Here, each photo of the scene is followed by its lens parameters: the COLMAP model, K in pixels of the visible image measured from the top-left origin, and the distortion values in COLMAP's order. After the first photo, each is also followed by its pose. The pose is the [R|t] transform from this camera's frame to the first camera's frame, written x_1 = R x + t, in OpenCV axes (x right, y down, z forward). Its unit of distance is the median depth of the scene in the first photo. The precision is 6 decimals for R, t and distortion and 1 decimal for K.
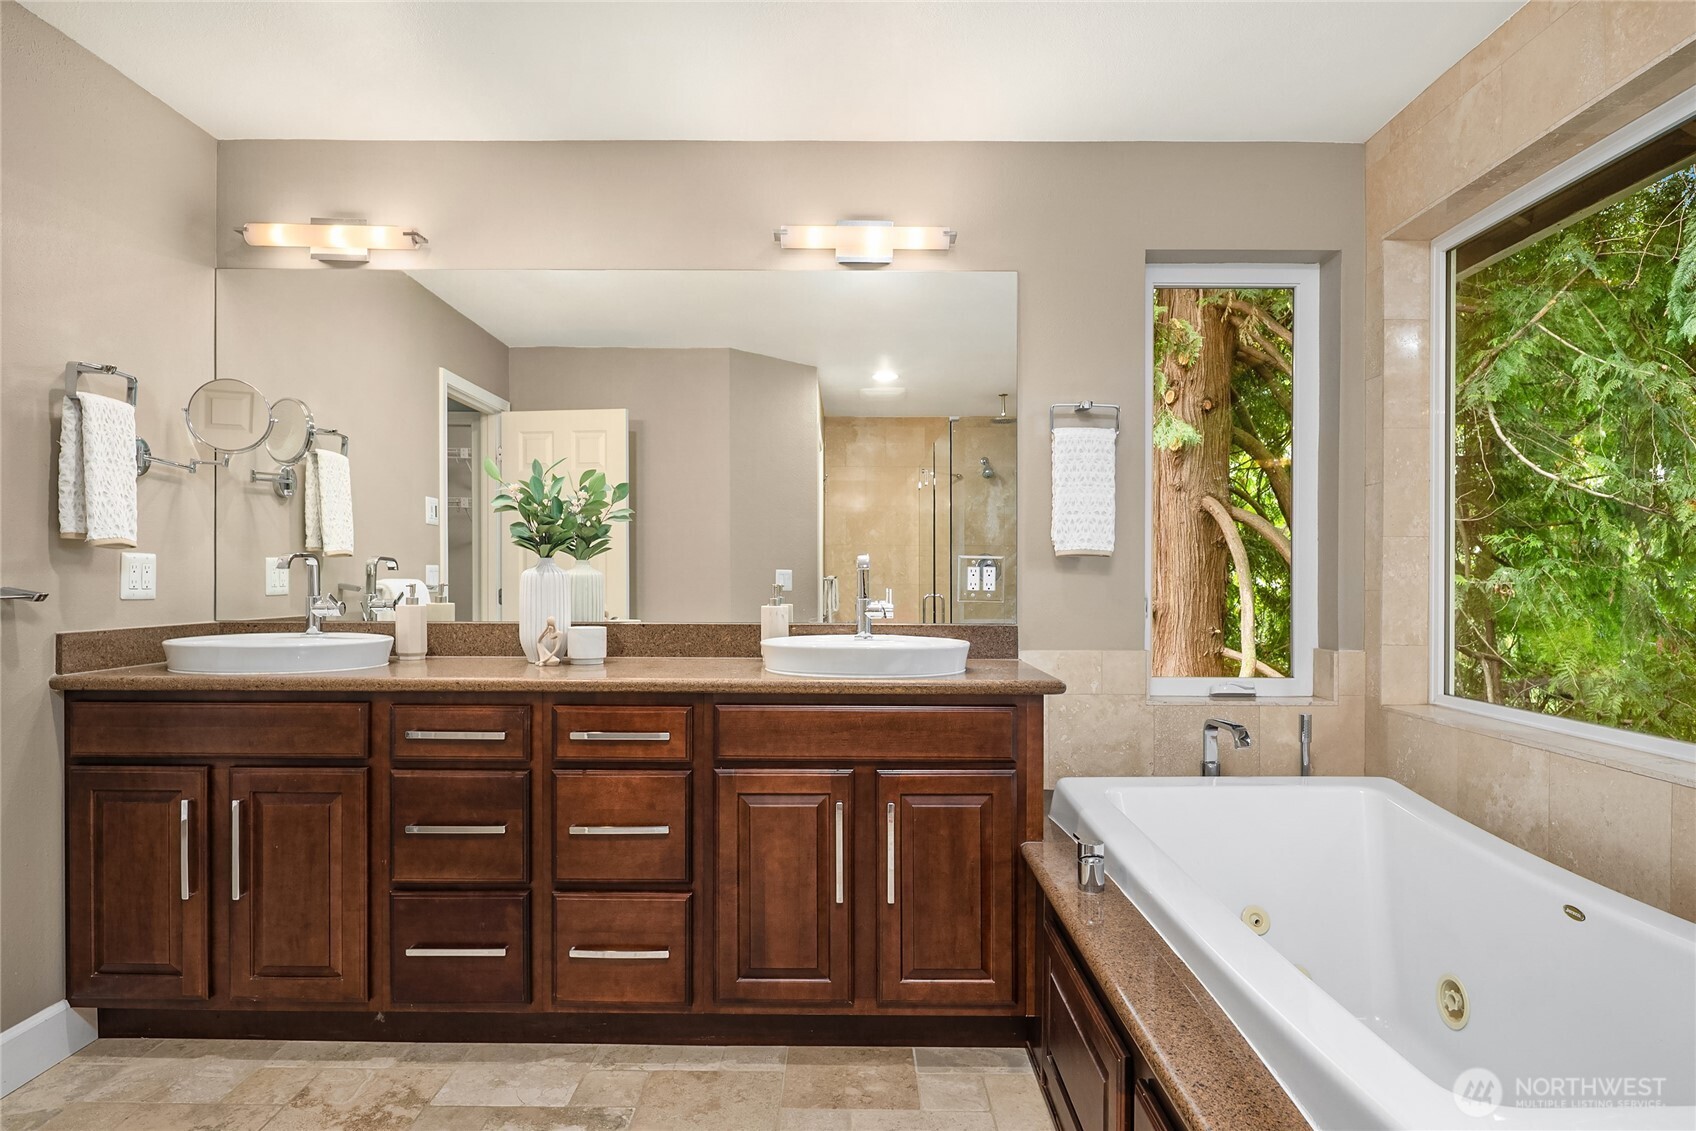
lens RADIAL K [[946.6, 0, 848.0], [0, 946.6, 565.5], [0, 0, 1]] dist [-0.001550, -0.000572]
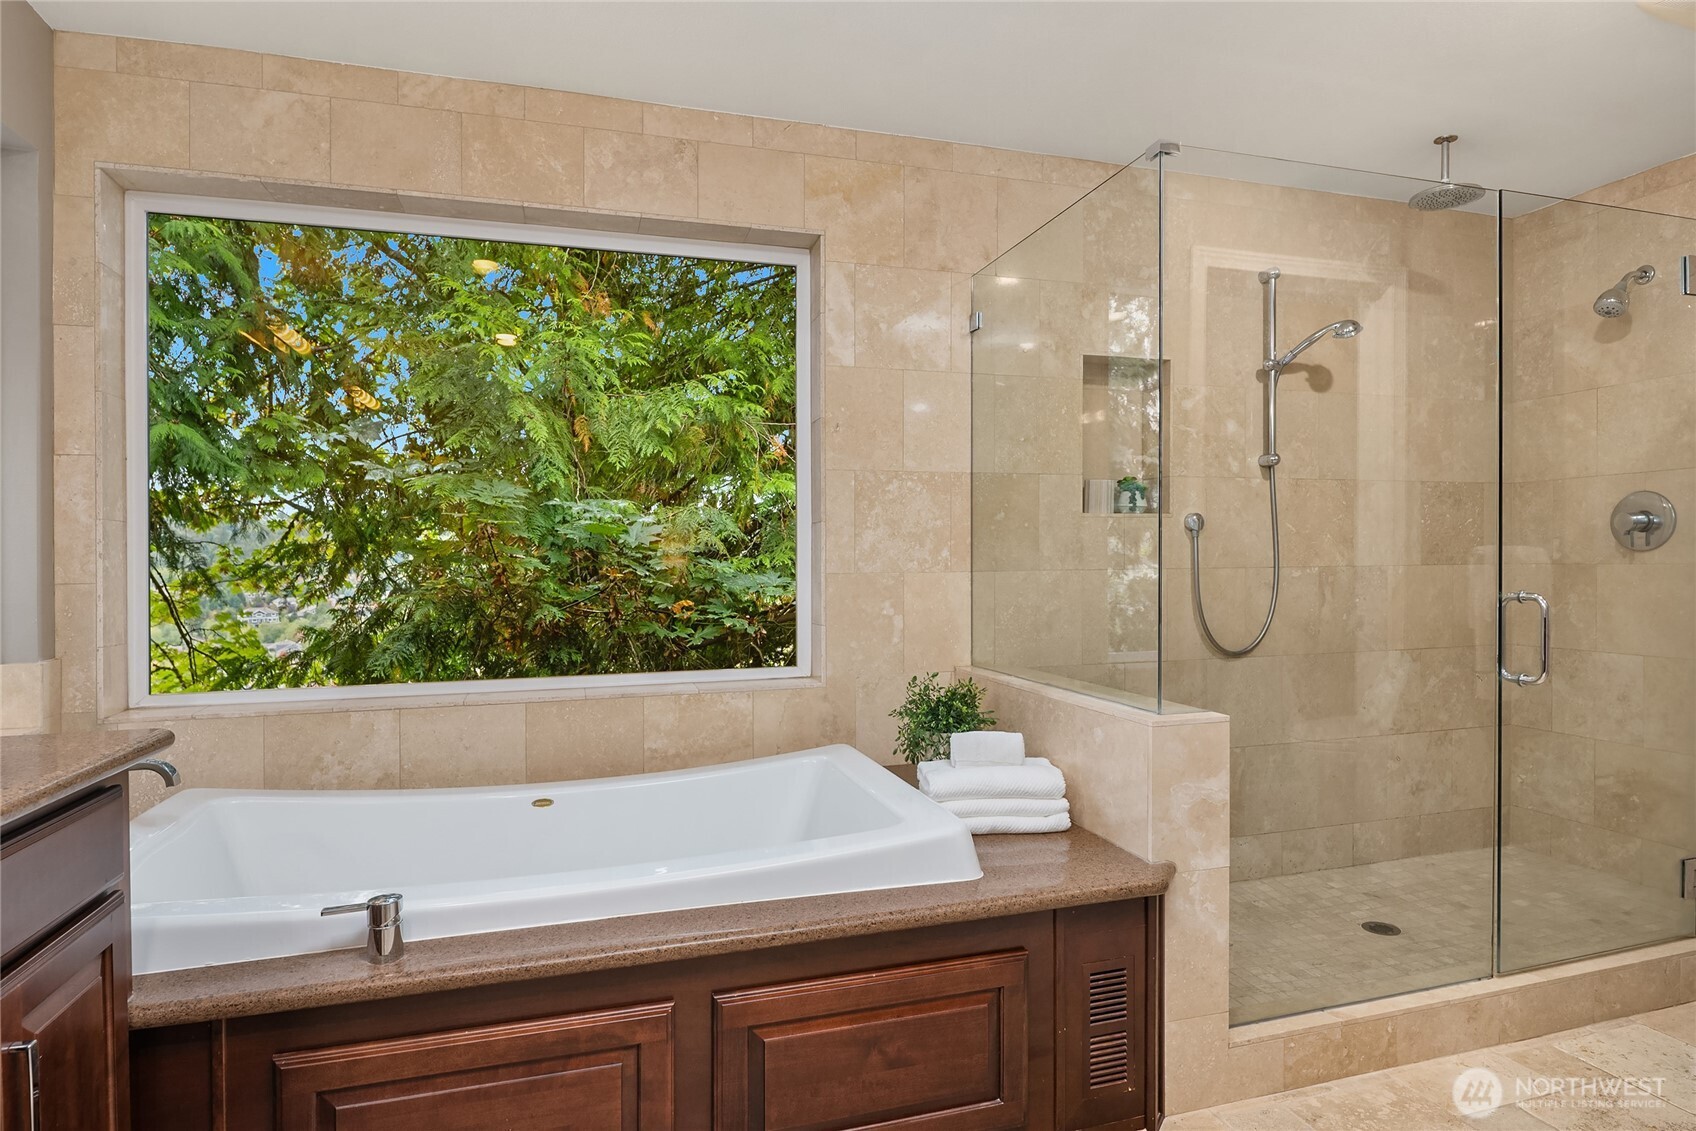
lens RADIAL K [[946.6, 0, 848.0], [0, 946.6, 565.5], [0, 0, 1]] dist [-0.001550, -0.000572]
pose [[-0.292661, -0.006230, 0.956196, -0.518130], [0.000148, 0.999978, 0.006561, 0.005743], [-0.956216, 0.002062, -0.292654, 0.720659]]
